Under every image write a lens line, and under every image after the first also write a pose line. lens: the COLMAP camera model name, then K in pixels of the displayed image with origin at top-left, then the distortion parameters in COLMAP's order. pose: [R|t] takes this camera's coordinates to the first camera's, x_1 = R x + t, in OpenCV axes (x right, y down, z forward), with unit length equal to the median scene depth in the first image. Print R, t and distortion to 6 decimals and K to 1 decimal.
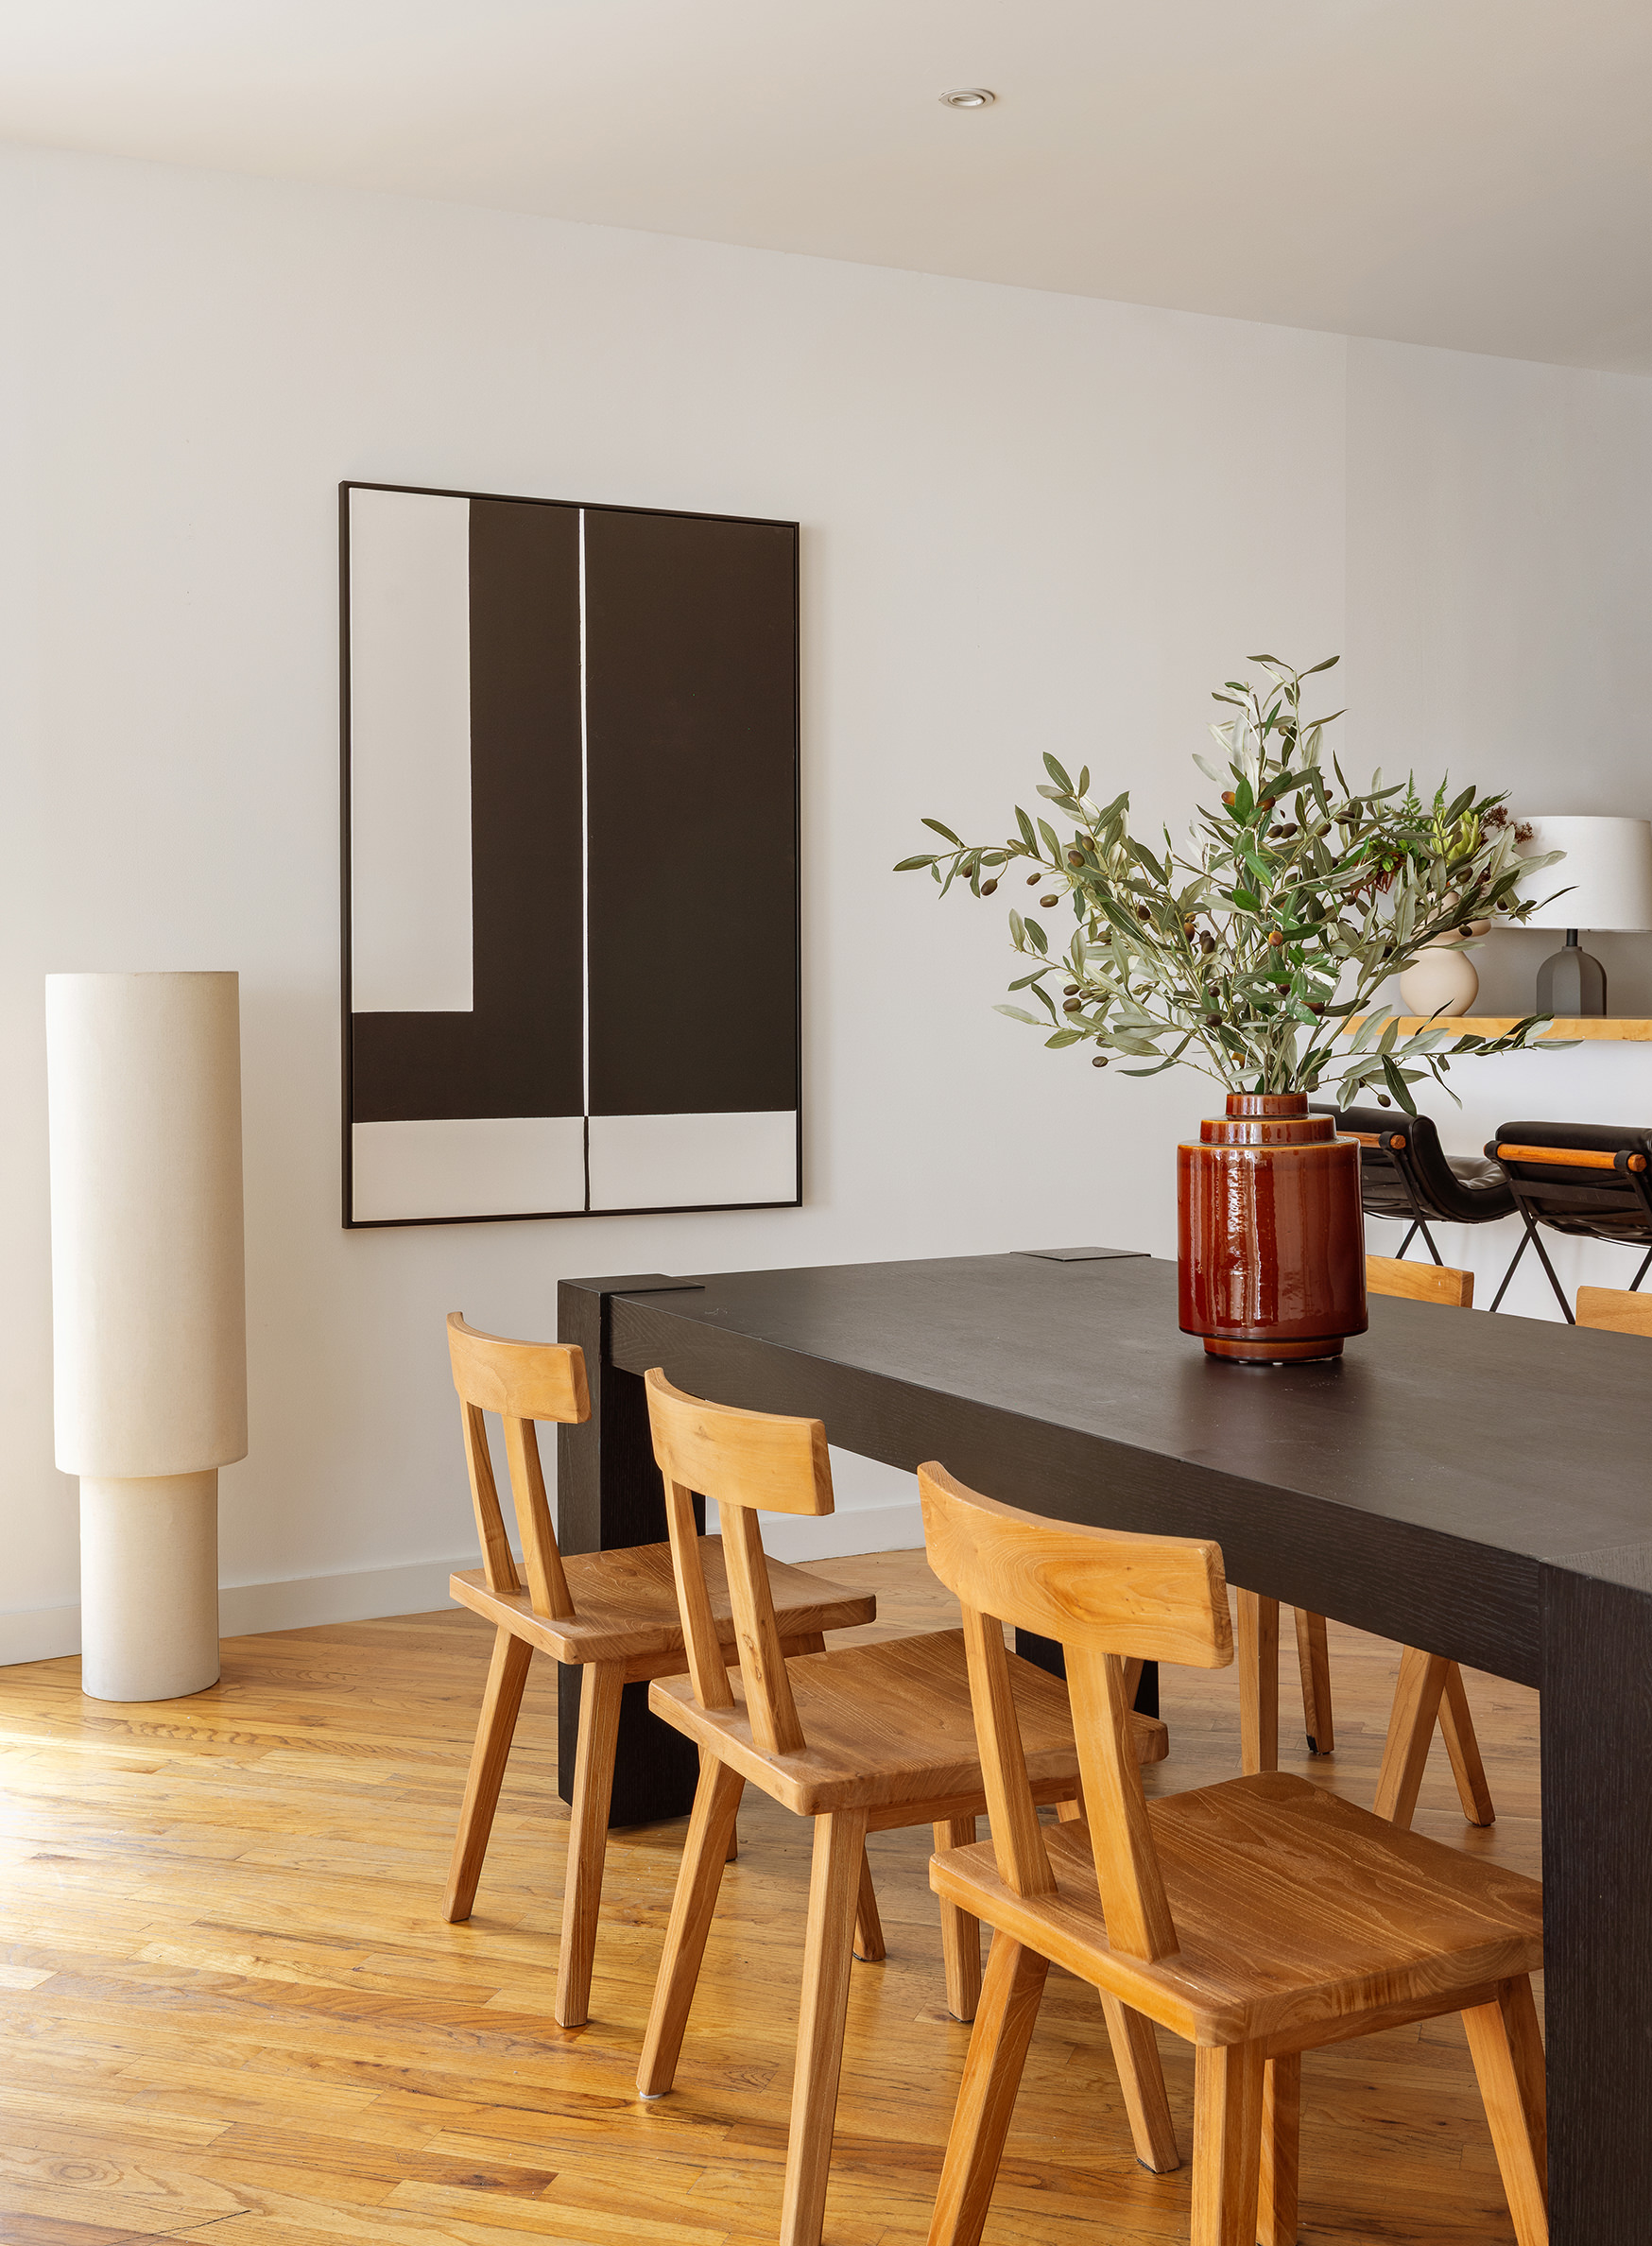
lens RADIAL K [[2431.0, 0, 826.2], [0, 2431.0, 1041.8], [0, 0, 1]] dist [0.006374, 0.012971]
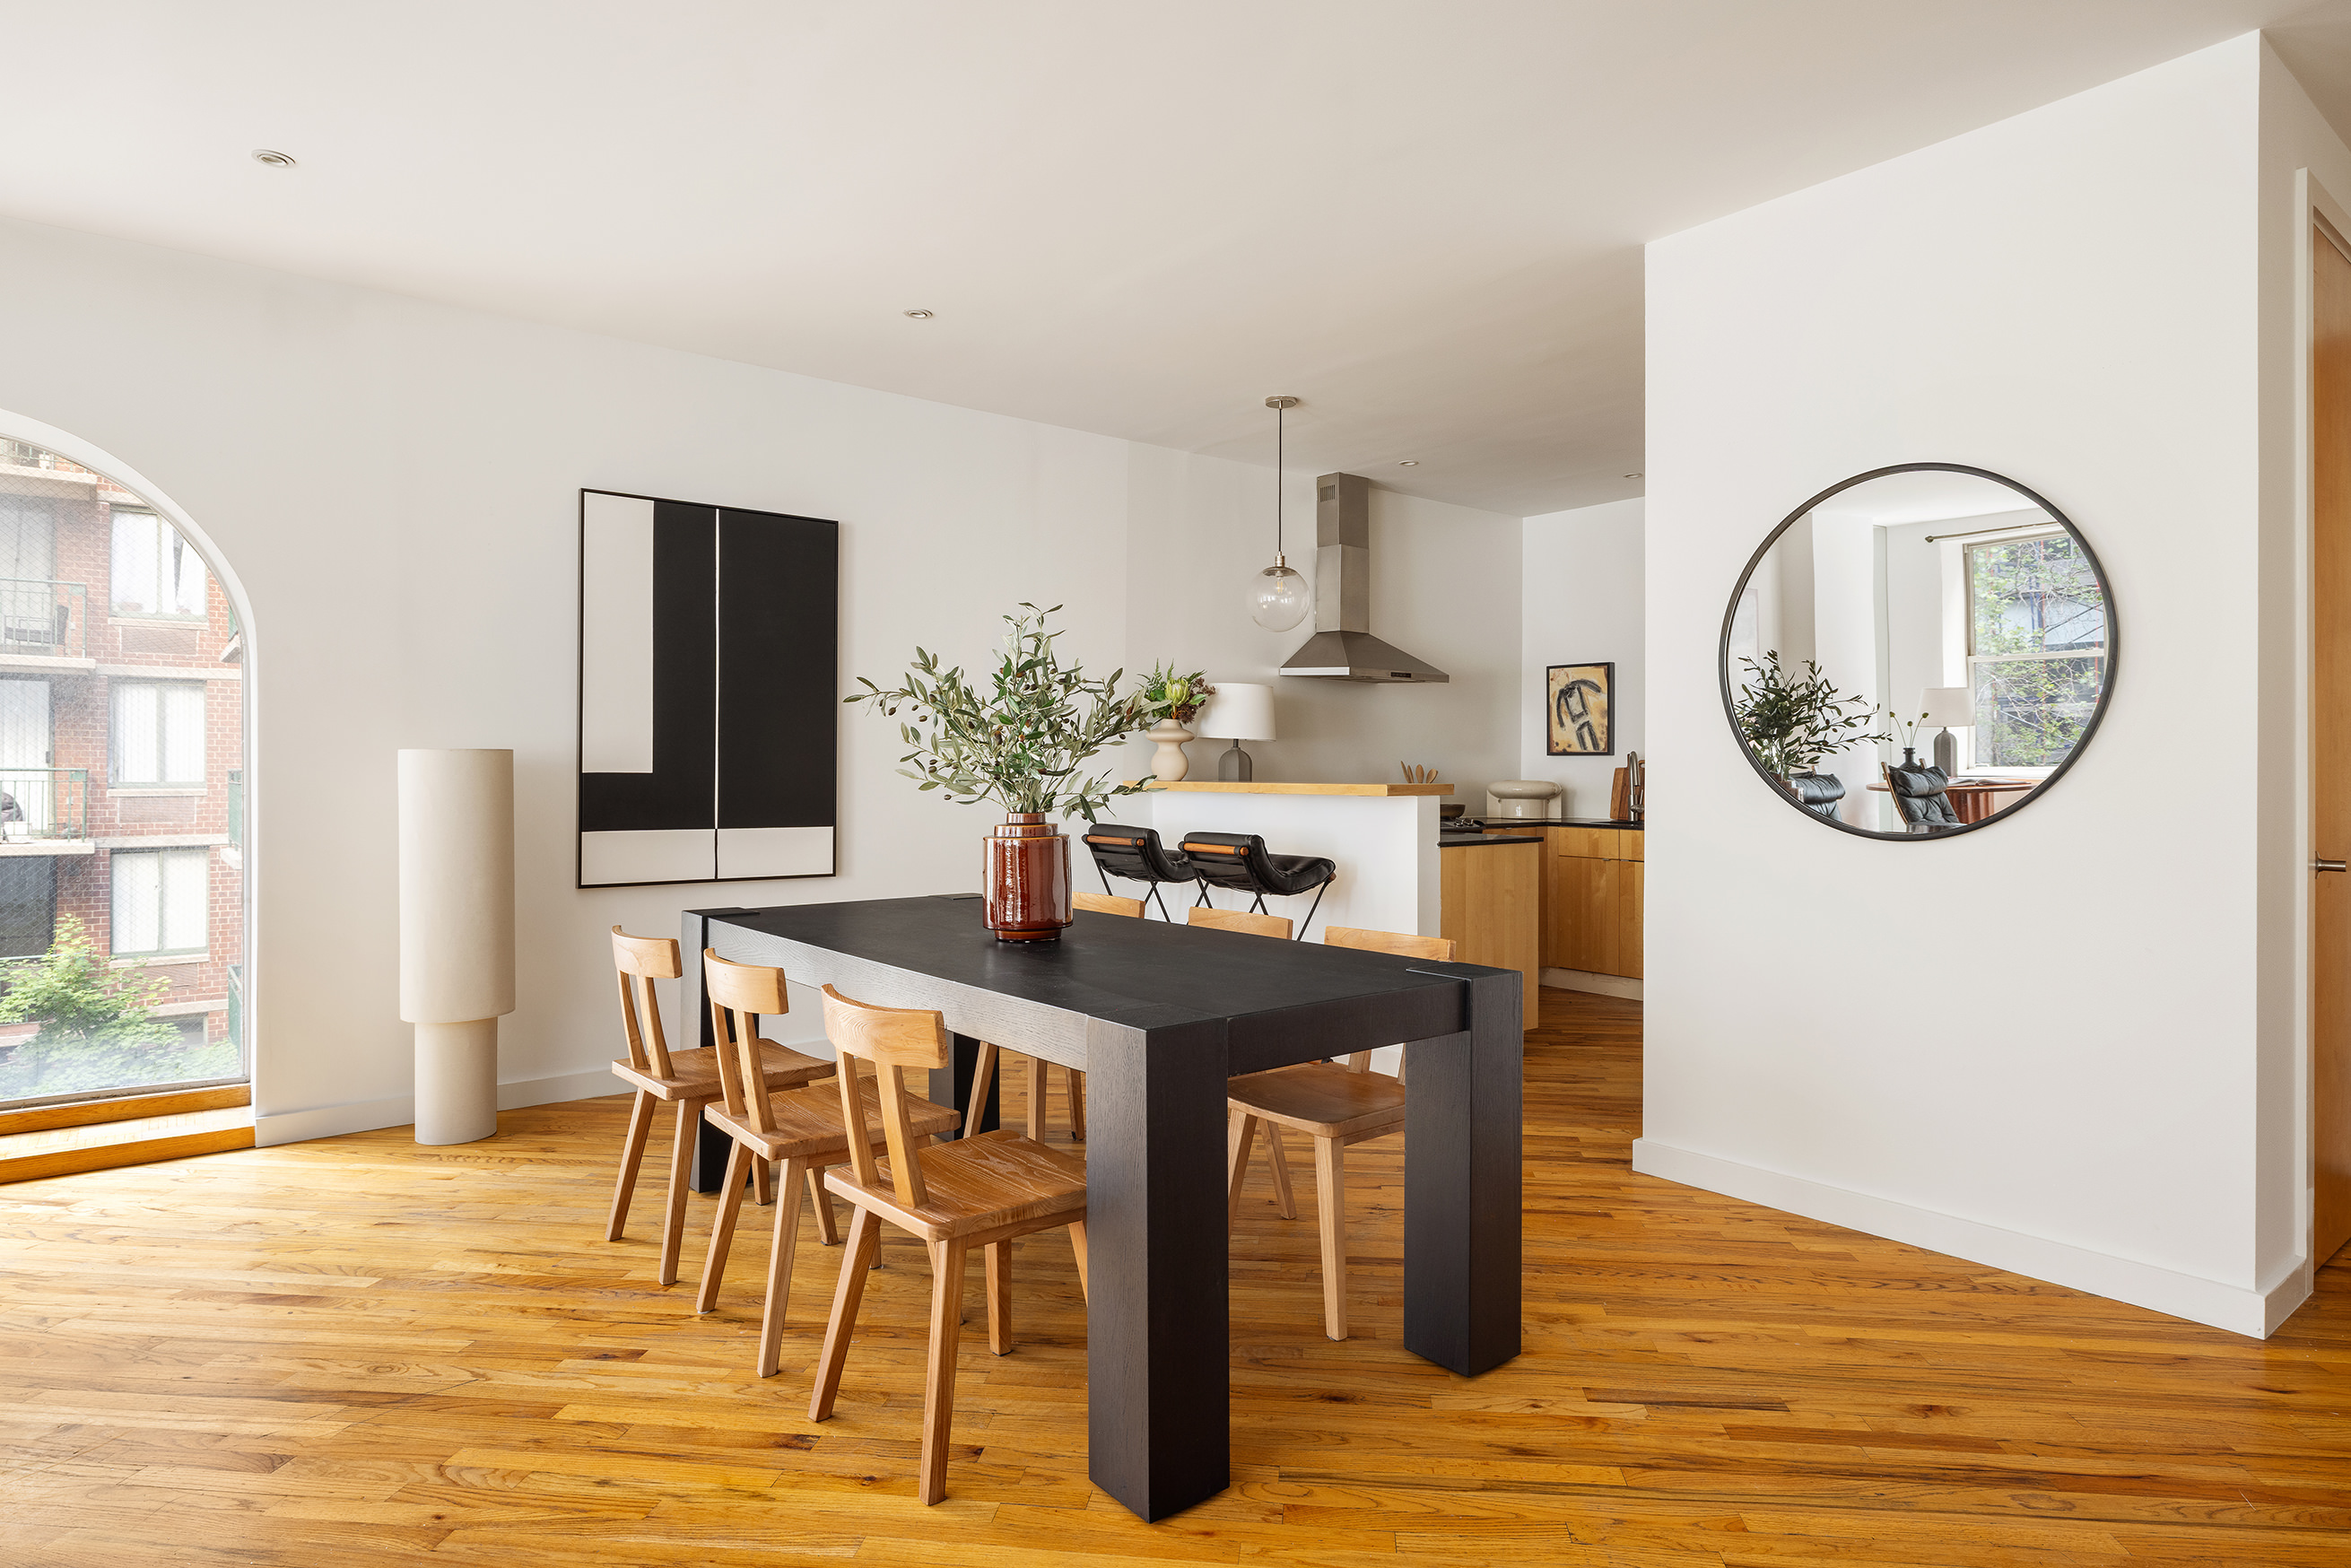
lens RADIAL K [[1304.8, 0, 1175.5], [0, 1304.8, 784.0], [0, 0, 1]] dist [0.002244, 0.000406]
pose [[0.979156, 0.008562, 0.202930, 0.078834], [-0.006461, 0.999918, -0.011017, 0.008030], [-0.203008, 0.009476, 0.979131, -0.120321]]
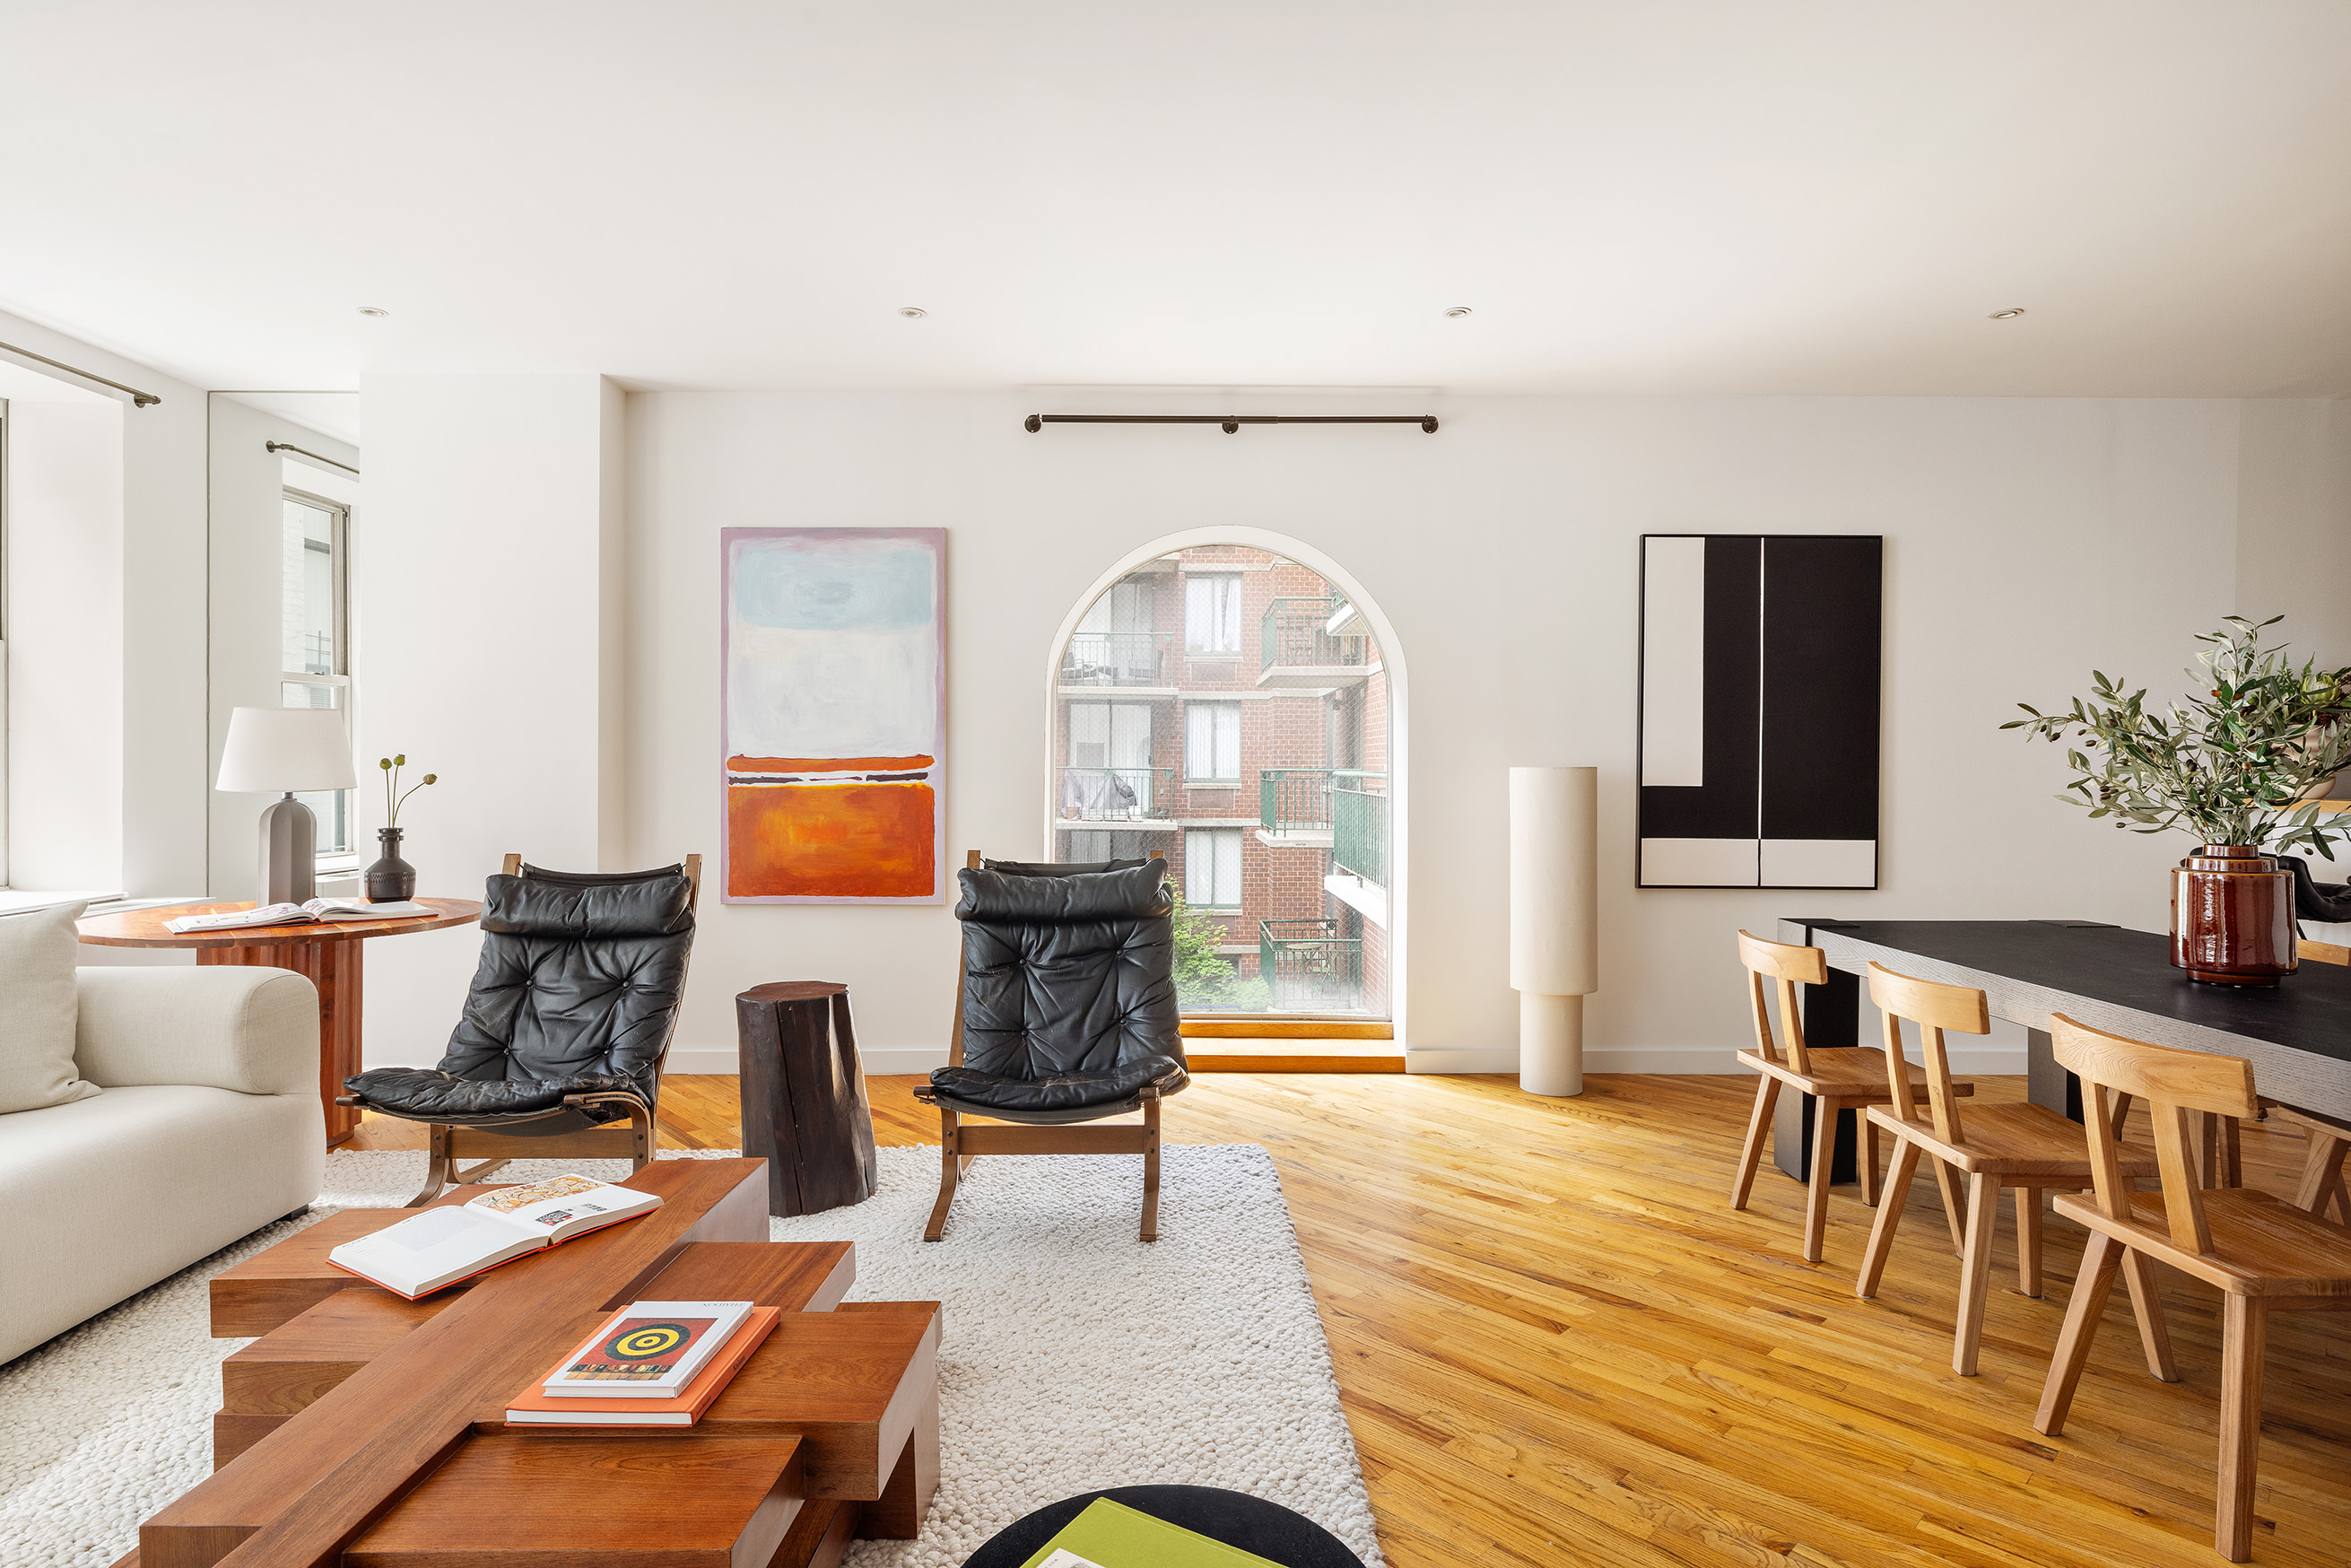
lens RADIAL K [[1243.0, 0, 1175.5], [0, 1243.0, 784.0], [0, 0, 1]] dist [0.000195, 0.000350]
pose [[0.892524, 0.018603, -0.450615, -0.118762], [-0.020401, 0.999791, 0.000867, -0.010688], [0.450537, 0.008419, 0.892718, -0.245356]]
